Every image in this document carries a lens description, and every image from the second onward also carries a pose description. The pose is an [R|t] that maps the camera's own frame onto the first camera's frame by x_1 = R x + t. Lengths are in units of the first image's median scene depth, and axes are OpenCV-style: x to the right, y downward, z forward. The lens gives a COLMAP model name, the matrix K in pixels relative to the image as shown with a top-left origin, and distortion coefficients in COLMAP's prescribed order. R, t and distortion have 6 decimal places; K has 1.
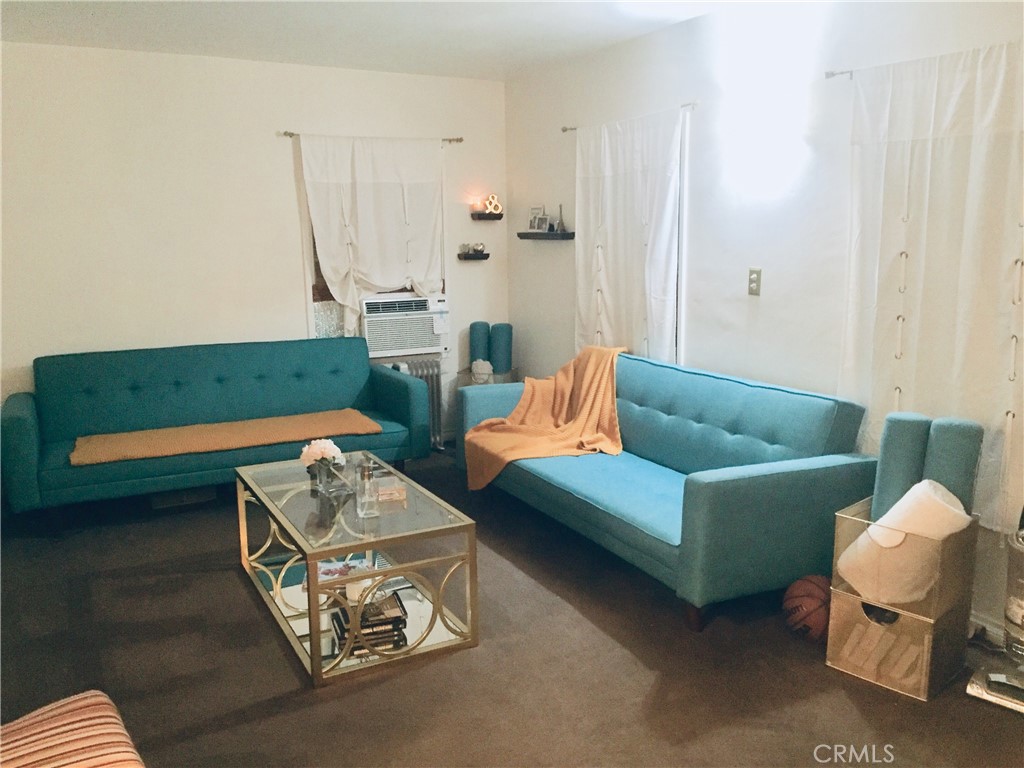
lens RADIAL K [[881.3, 0, 512.0], [0, 881.3, 384.0], [0, 0, 1]] dist [0.110920, -0.167551]
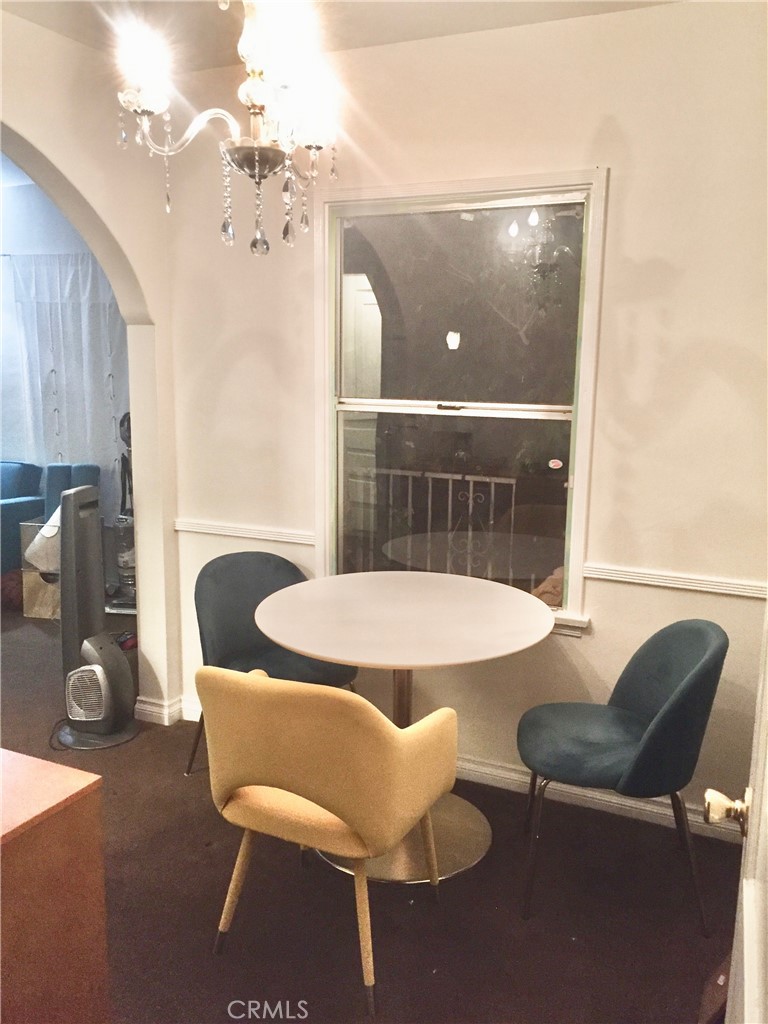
lens RADIAL K [[881.3, 0, 384.0], [0, 881.3, 512.0], [0, 0, 1]] dist [0.110920, -0.167551]
pose [[0.793251, -0.089147, 0.602334, -0.102451], [0.087995, 0.995624, 0.031468, 0.125420], [-0.602503, 0.028041, 0.797624, -0.734551]]
